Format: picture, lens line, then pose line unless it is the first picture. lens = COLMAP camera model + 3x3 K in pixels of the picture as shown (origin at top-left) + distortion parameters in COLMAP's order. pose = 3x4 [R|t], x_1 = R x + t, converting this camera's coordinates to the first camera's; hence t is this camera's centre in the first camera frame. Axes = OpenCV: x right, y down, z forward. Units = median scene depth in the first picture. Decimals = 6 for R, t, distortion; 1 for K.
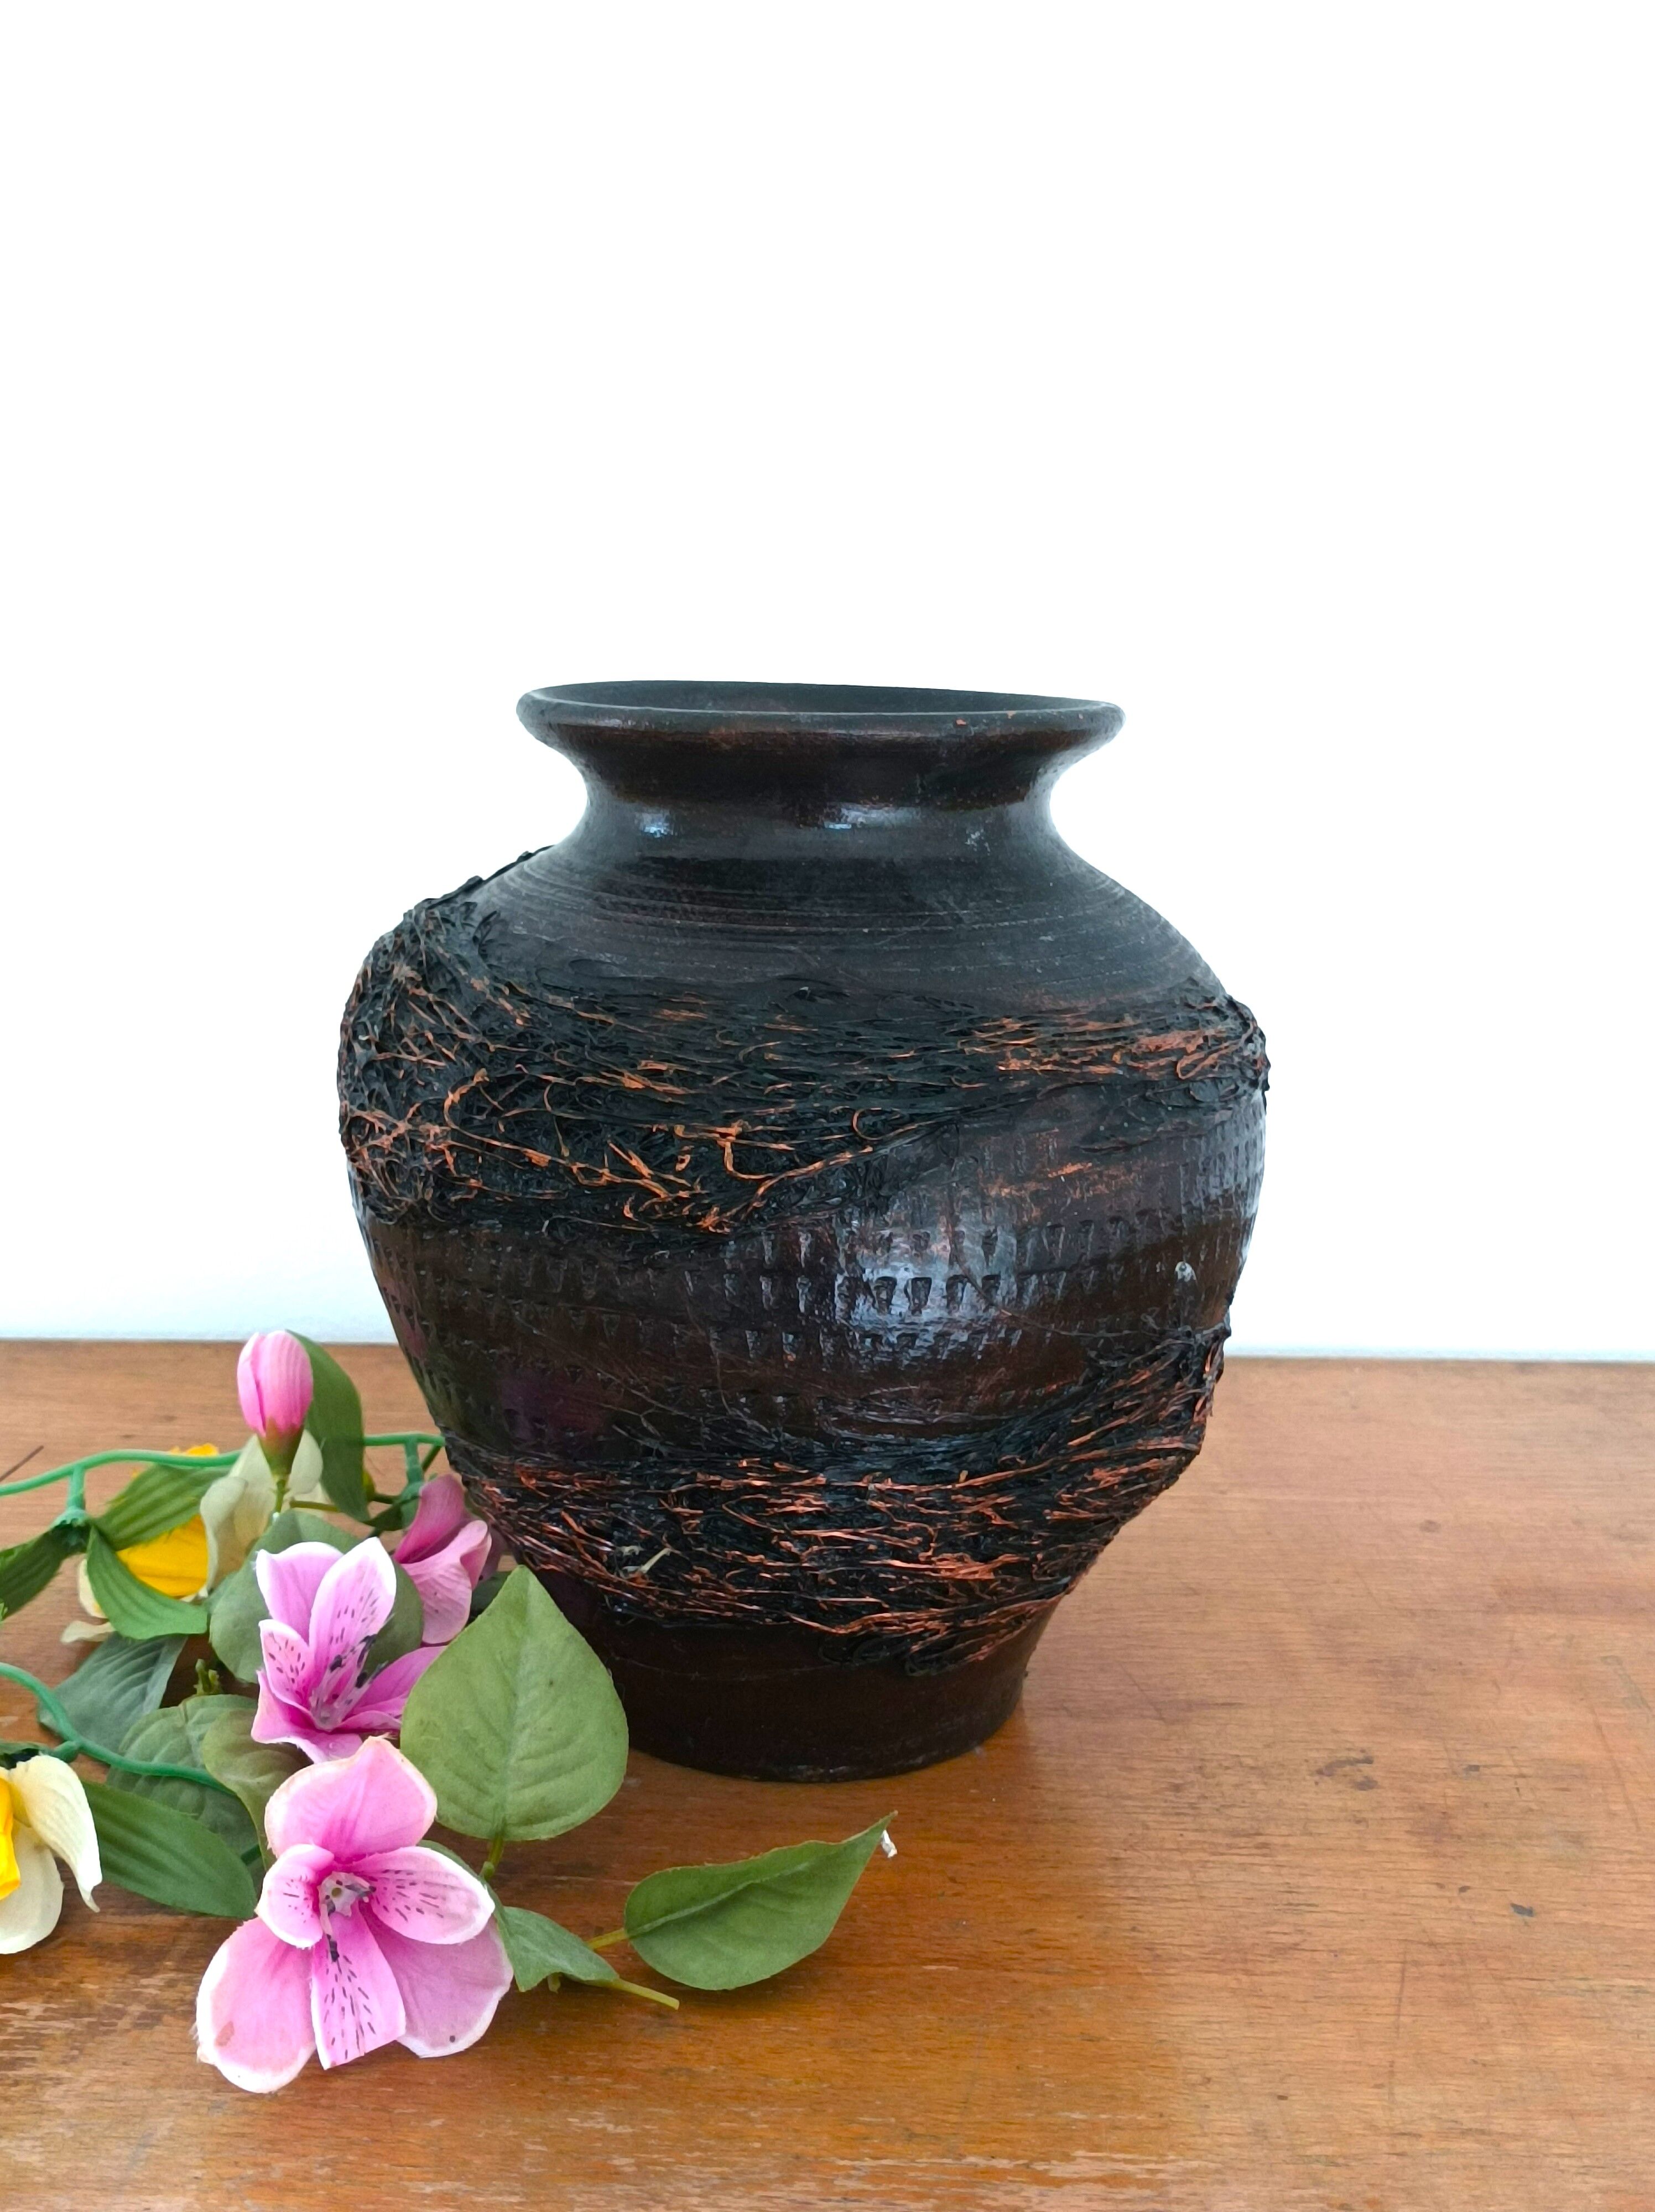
lens RADIAL K [[2771.8, 0, 827.5], [0, 2771.8, 1106.0], [0, 0, 1]] dist [0.007717, -0.679946]
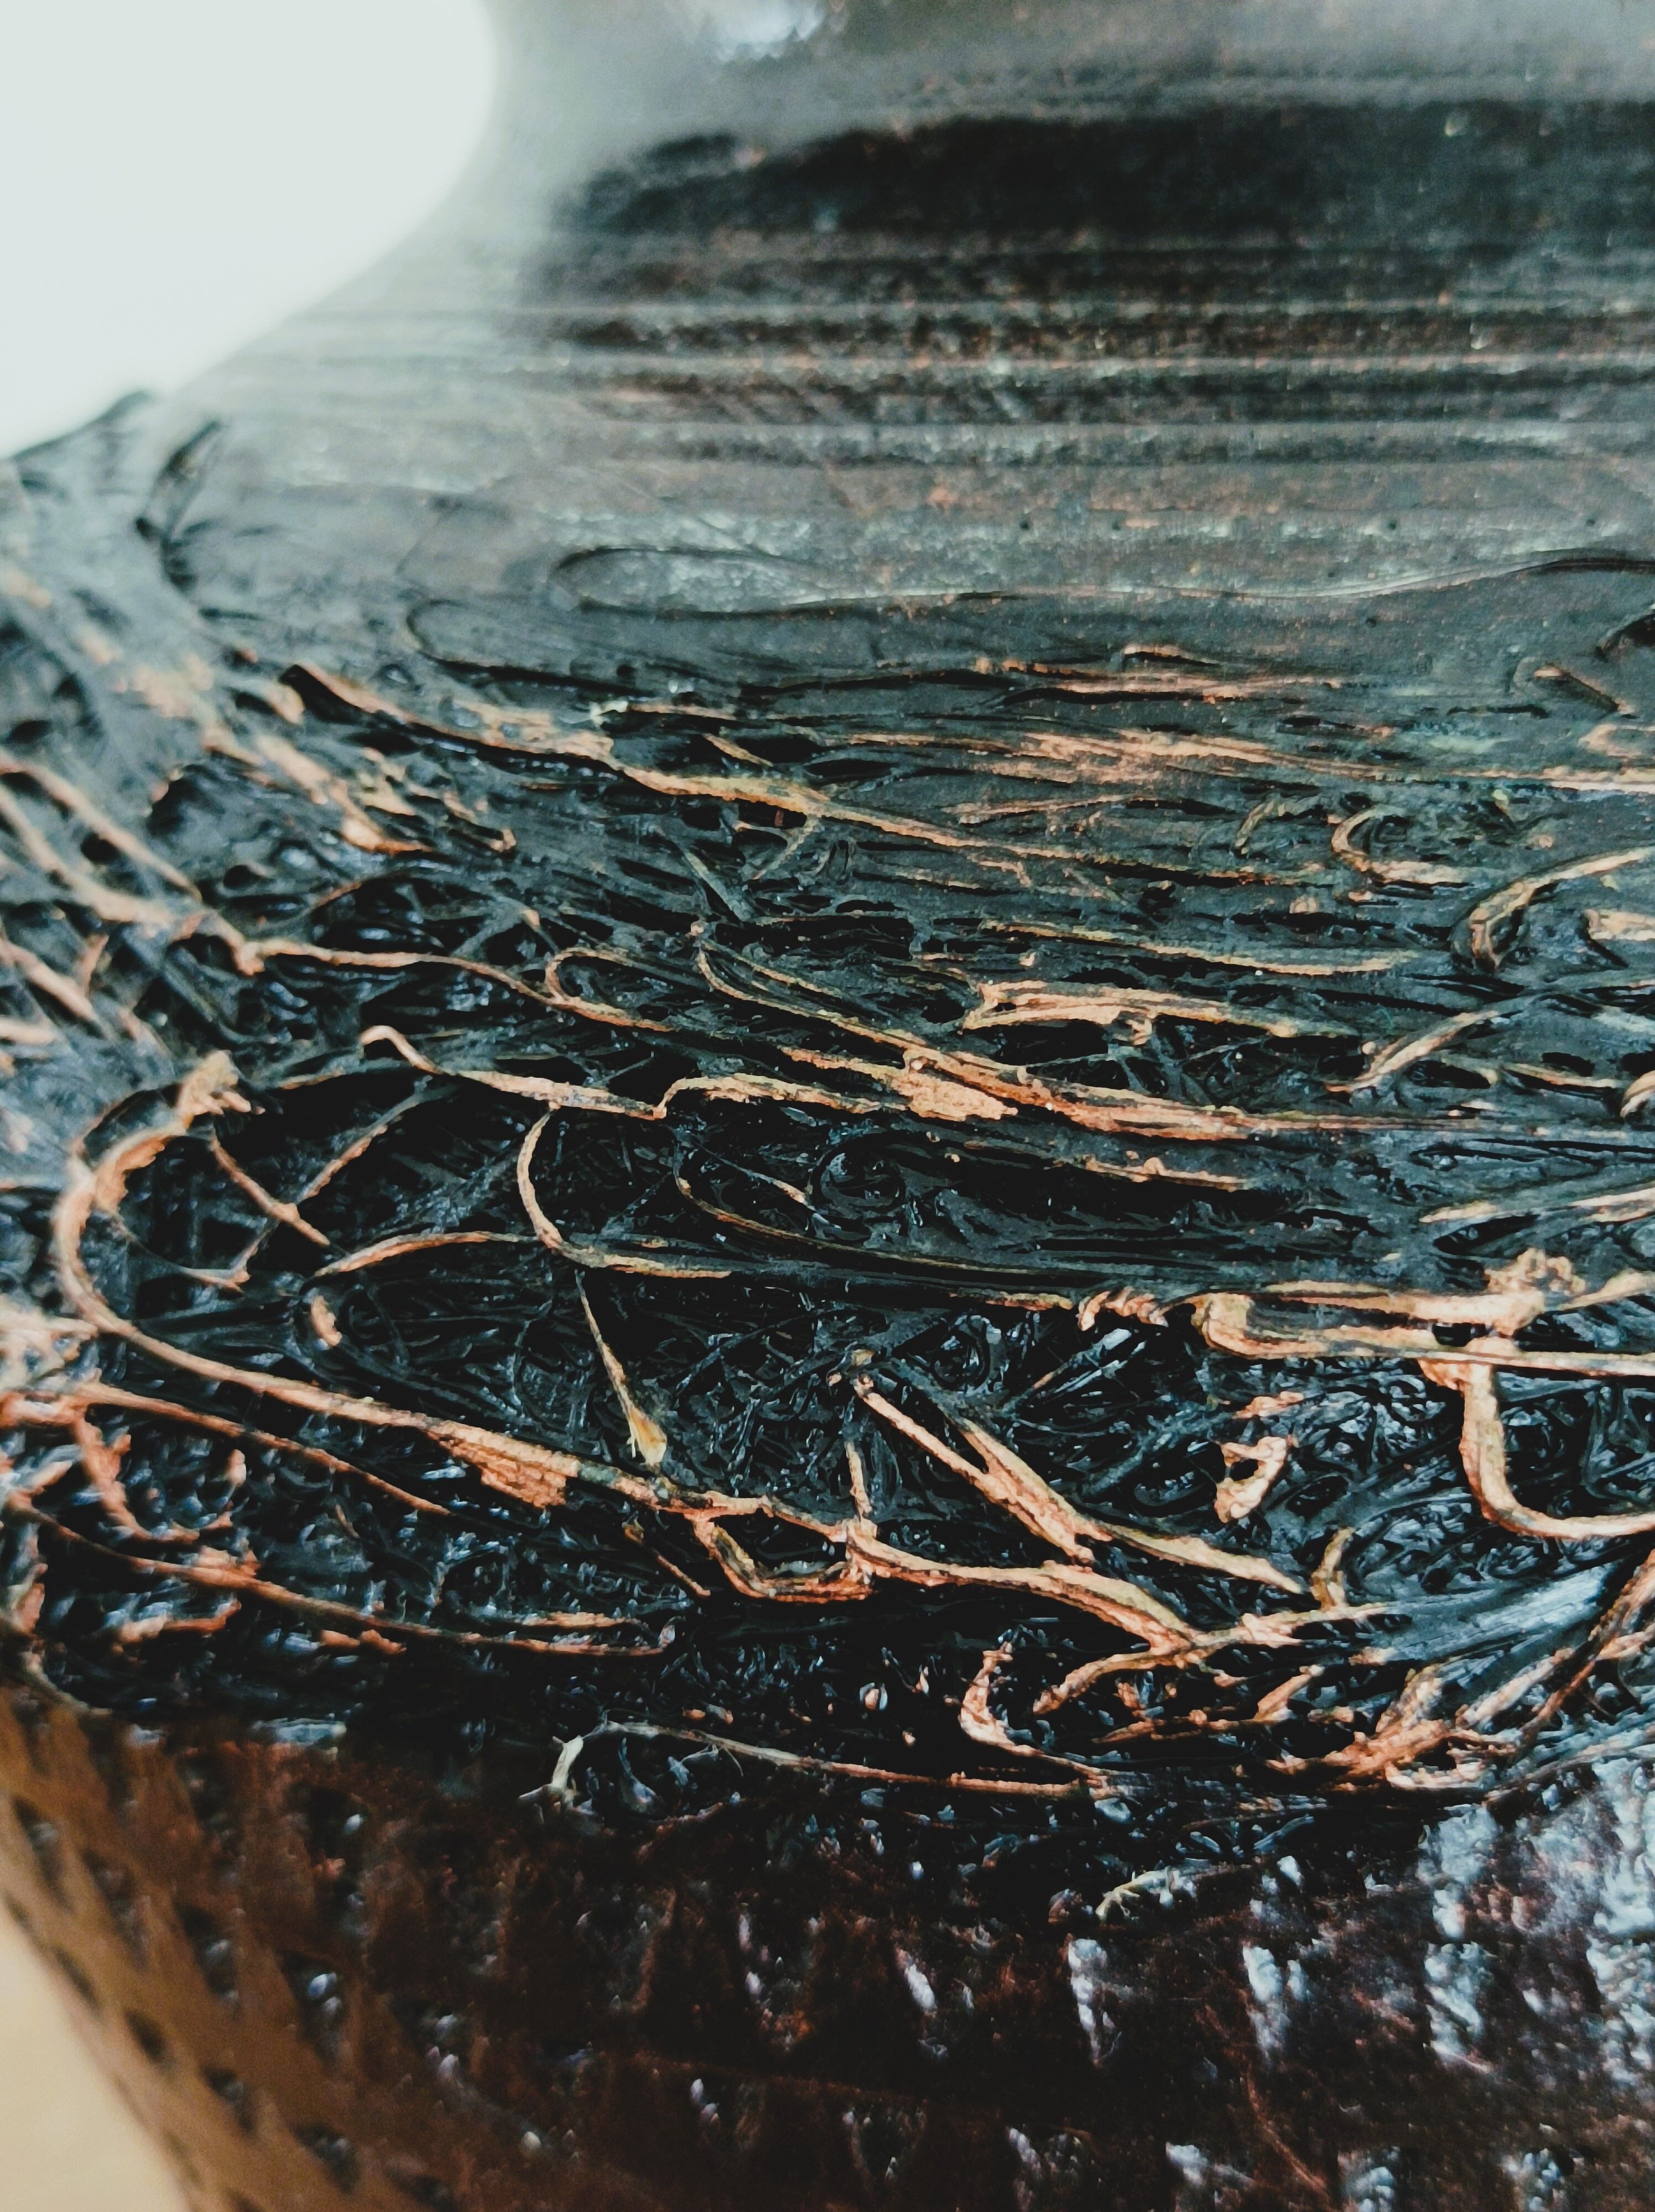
lens RADIAL K [[2709.4, 0, 827.5], [0, 2709.4, 1106.0], [0, 0, 1]] dist [0.019650, -0.224269]
pose [[0.992925, -0.073278, 0.093441, -0.095165], [0.065342, 0.994207, 0.085334, -0.024536], [-0.099153, -0.078625, 0.991961, 0.770899]]
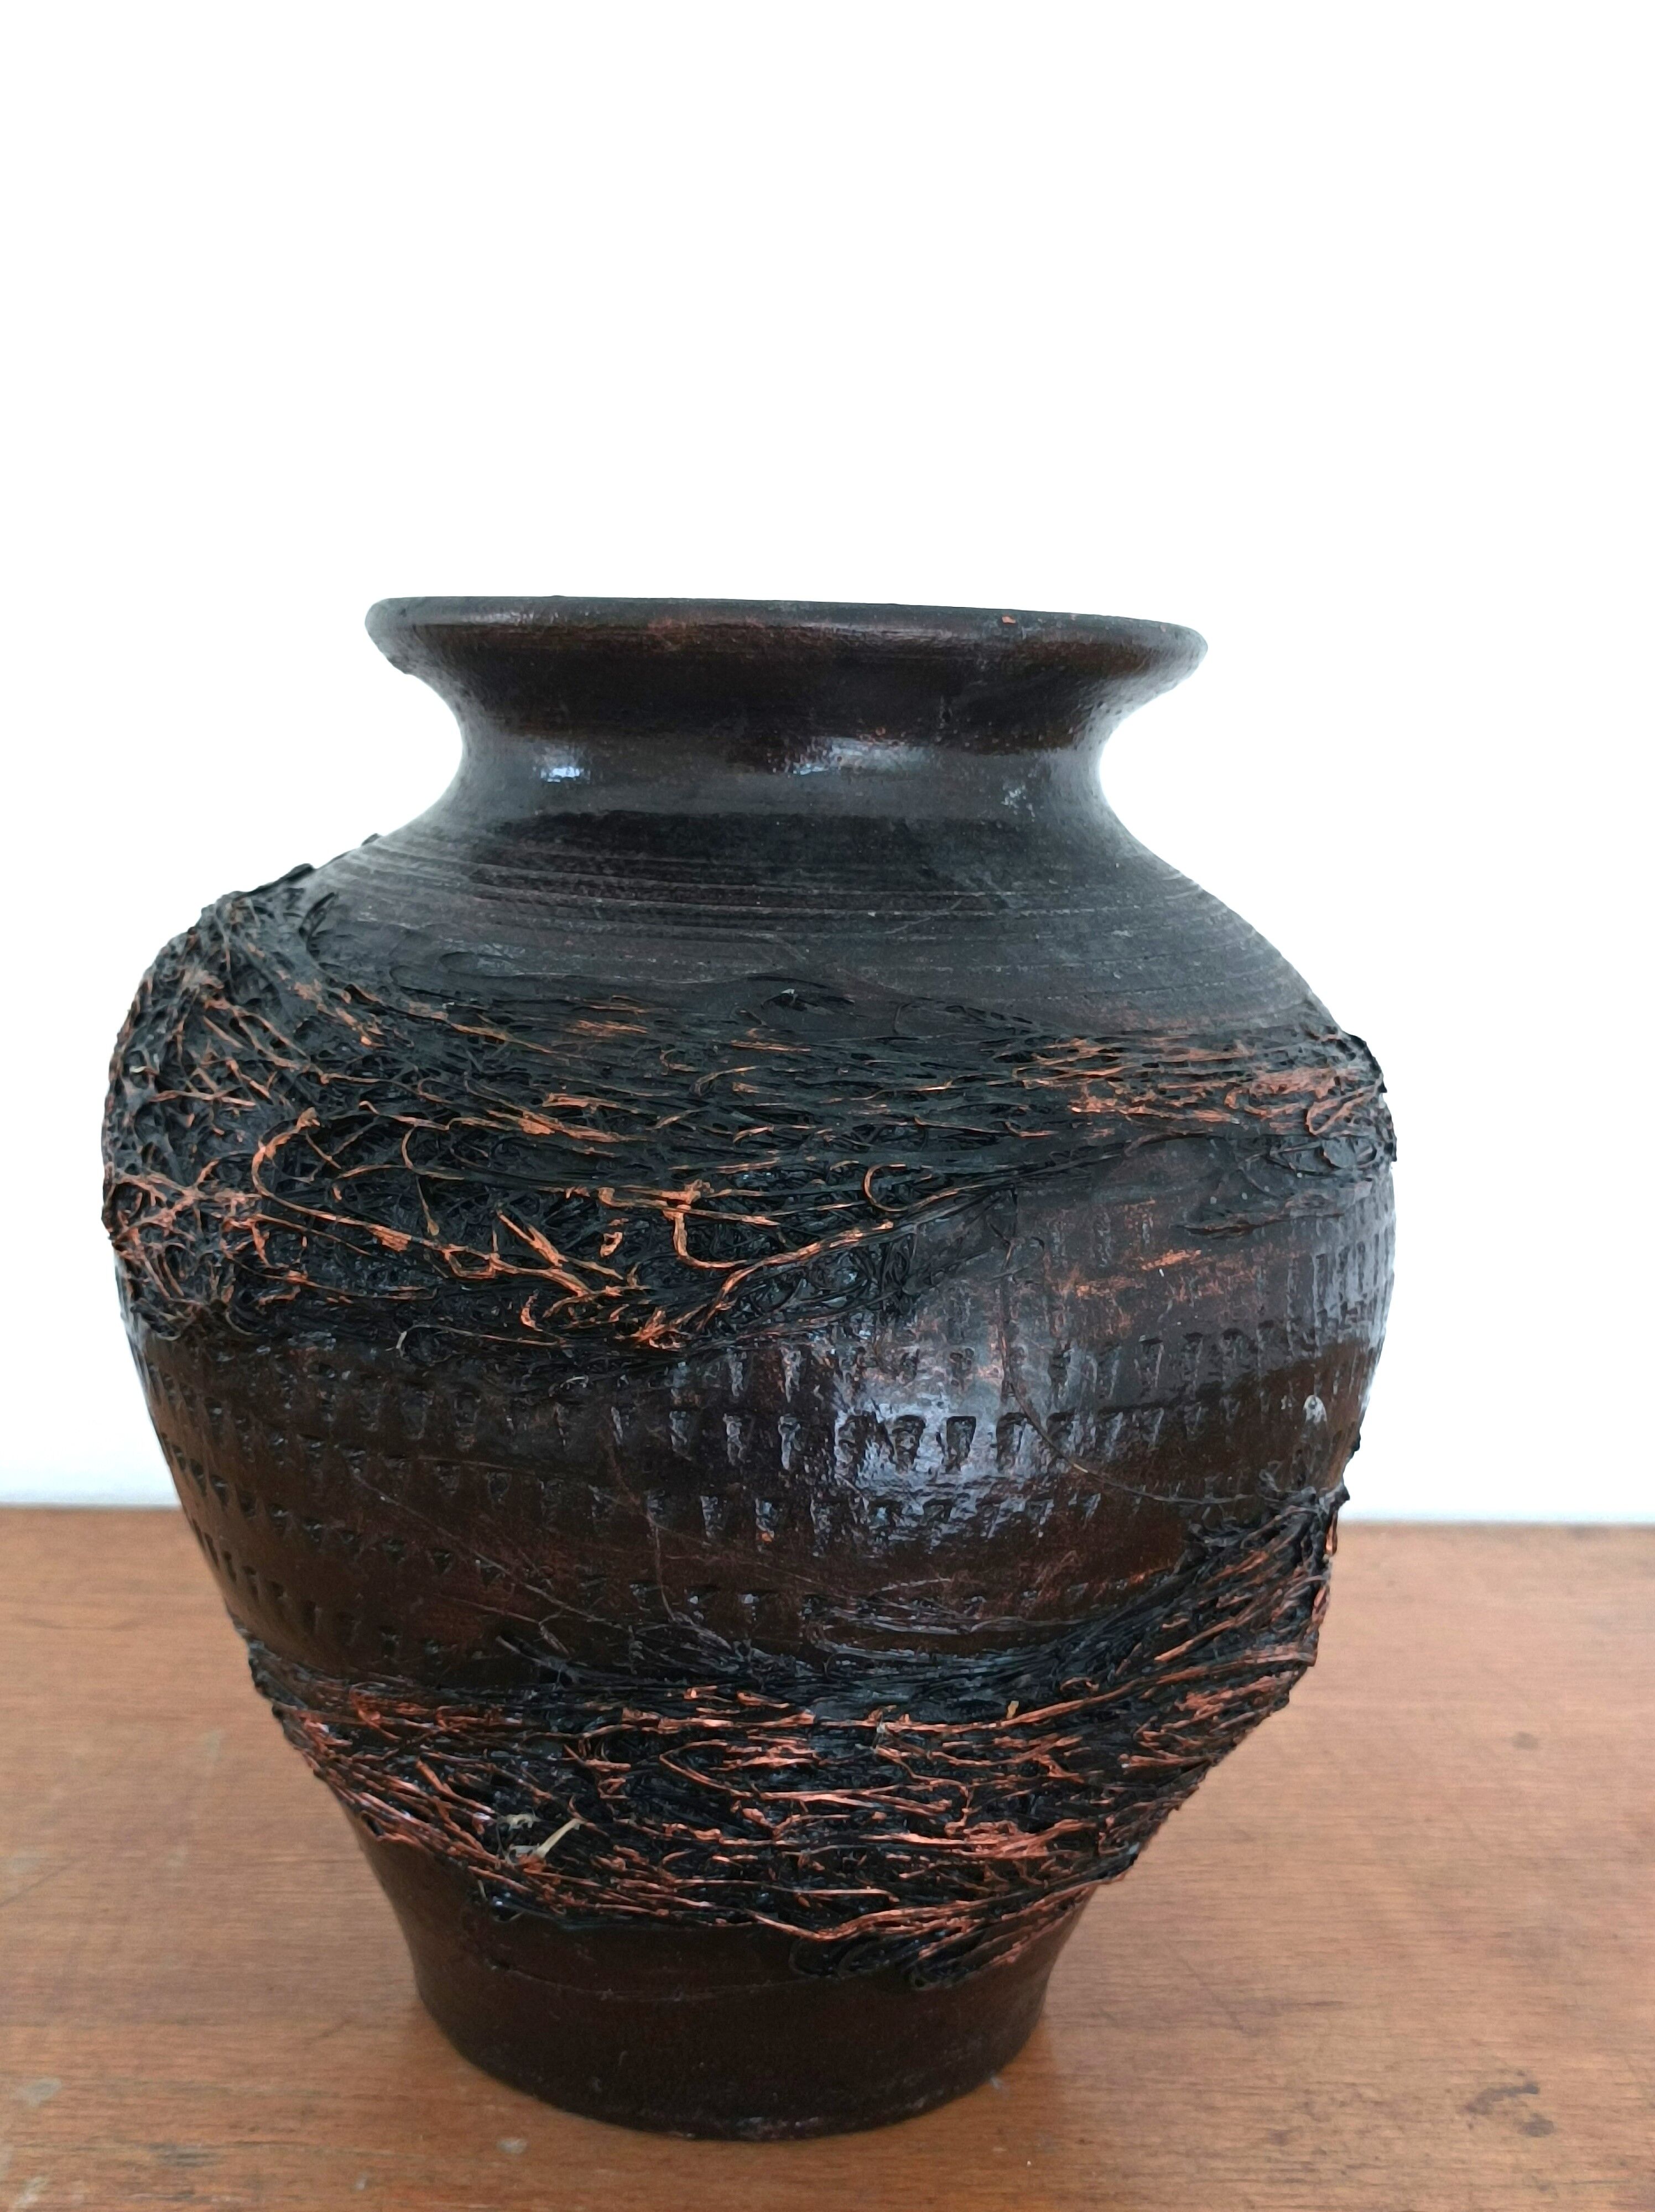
lens RADIAL K [[2709.4, 0, 827.5], [0, 2709.4, 1106.0], [0, 0, 1]] dist [0.019650, -0.224269]
pose [[0.997887, 0.007070, 0.064589, -0.040589], [-0.003393, 0.998376, -0.056862, 0.023103], [-0.064886, 0.056522, 0.996291, 0.327793]]
